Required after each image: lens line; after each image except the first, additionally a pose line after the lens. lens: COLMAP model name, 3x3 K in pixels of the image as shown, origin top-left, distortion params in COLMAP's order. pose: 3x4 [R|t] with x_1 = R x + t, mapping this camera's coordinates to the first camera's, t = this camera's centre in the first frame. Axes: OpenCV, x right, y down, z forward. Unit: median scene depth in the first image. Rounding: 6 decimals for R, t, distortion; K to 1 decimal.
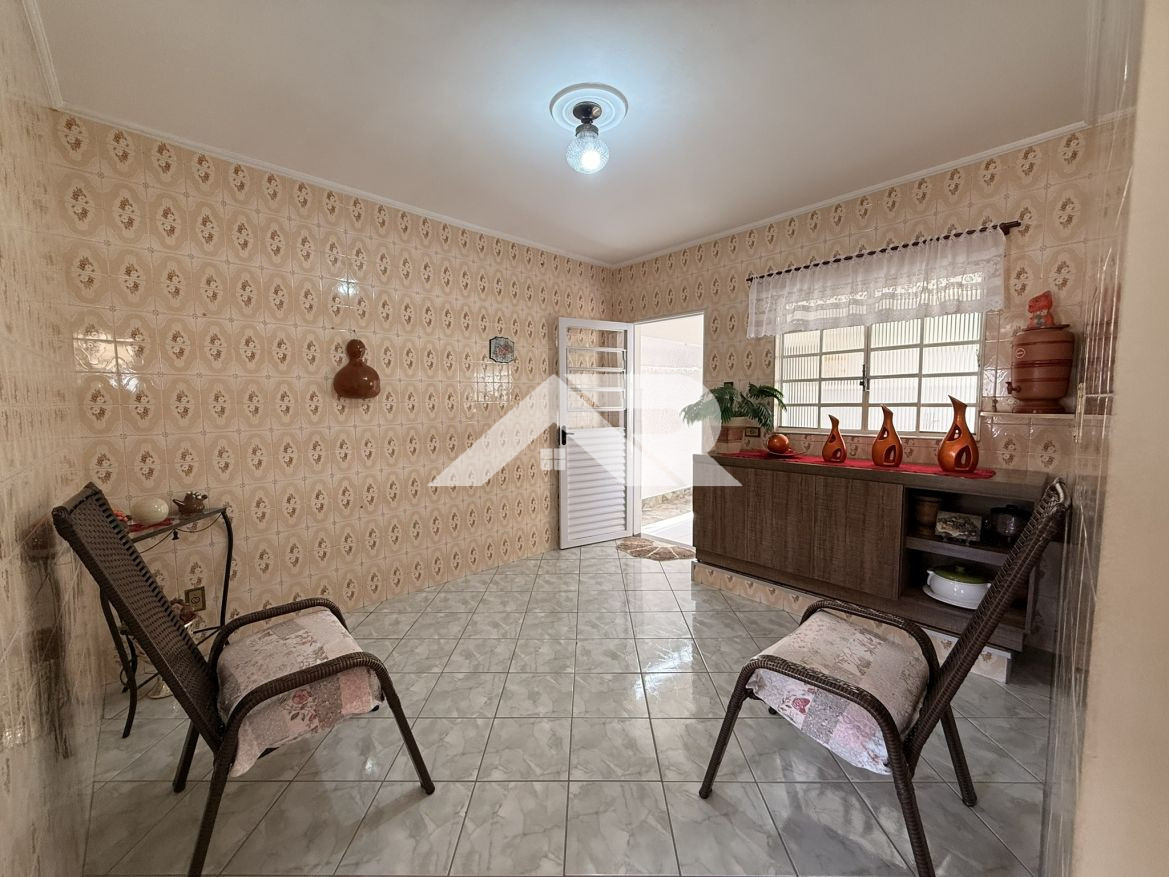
lens RADIAL K [[465.3, 0, 581.9], [0, 465.3, 436.5], [0, 0, 1]] dist [-0.000637, -0.000317]
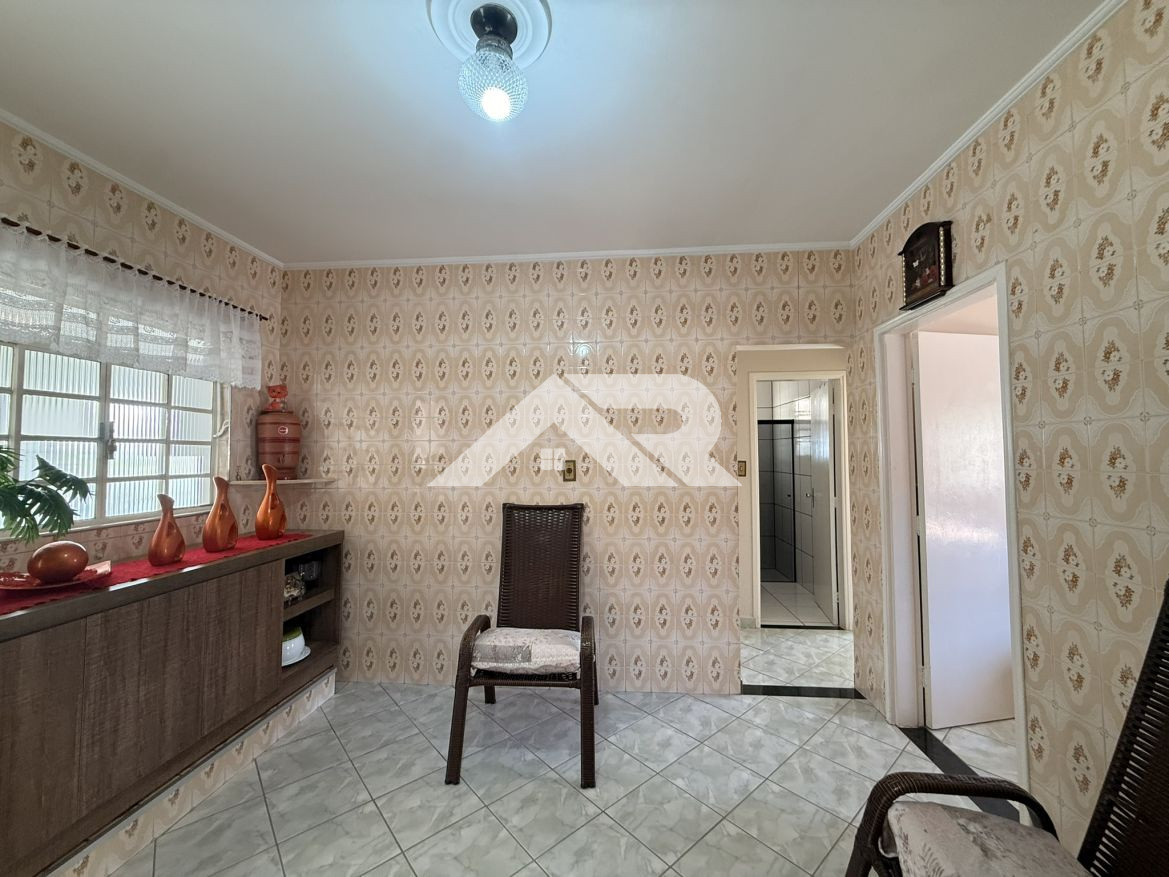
lens RADIAL K [[465.3, 0, 578.9], [0, 465.3, 440.6], [0, 0, 1]] dist [-0.000637, -0.000317]
pose [[-0.659652, 0.032328, 0.750875, -0.409561], [0.057750, 0.998301, 0.007753, -0.104207], [-0.749349, 0.048477, -0.660399, 1.078391]]
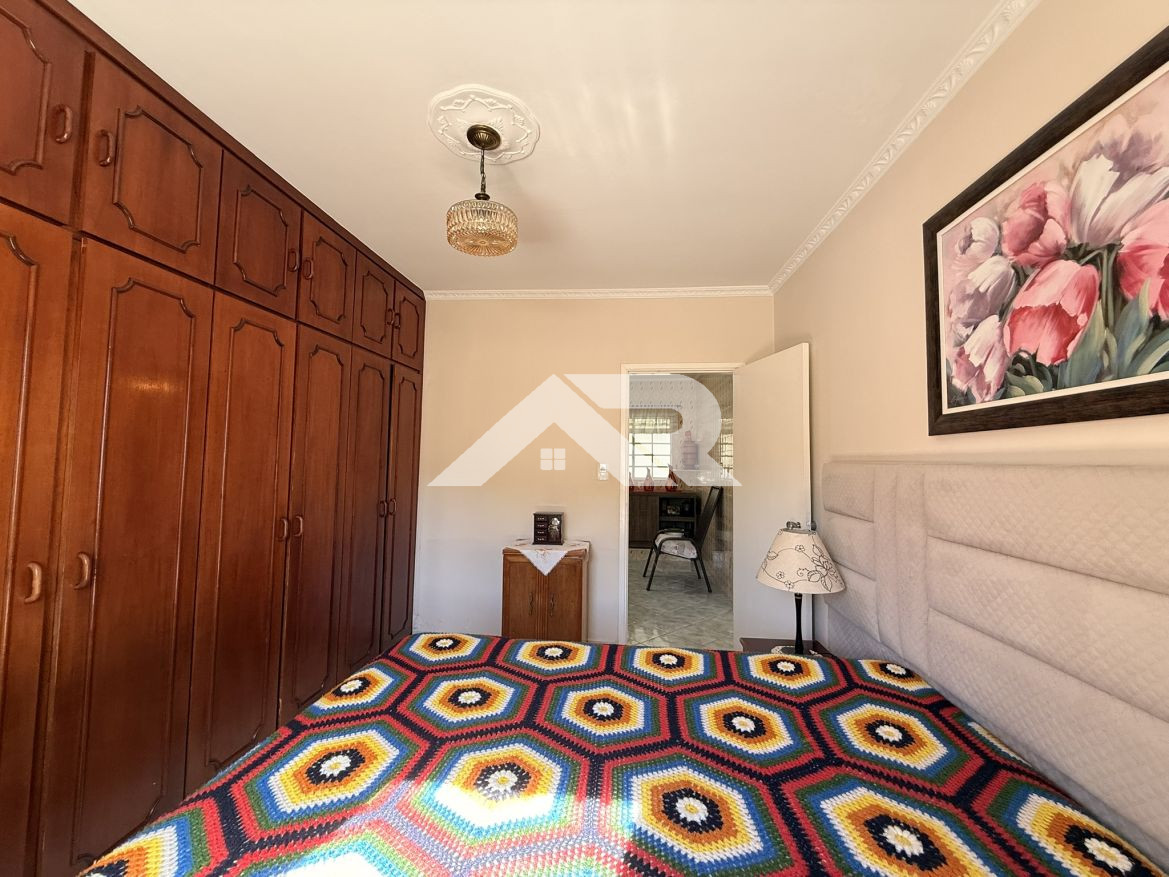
lens RADIAL K [[465.3, 0, 580.1], [0, 465.3, 426.2], [0, 0, 1]] dist [-0.000637, -0.000317]
pose [[0.765328, 0.058333, 0.640992, -1.309805], [0.033324, 0.990958, -0.129969, 0.031953], [-0.642777, 0.120830, 0.756464, -0.740474]]
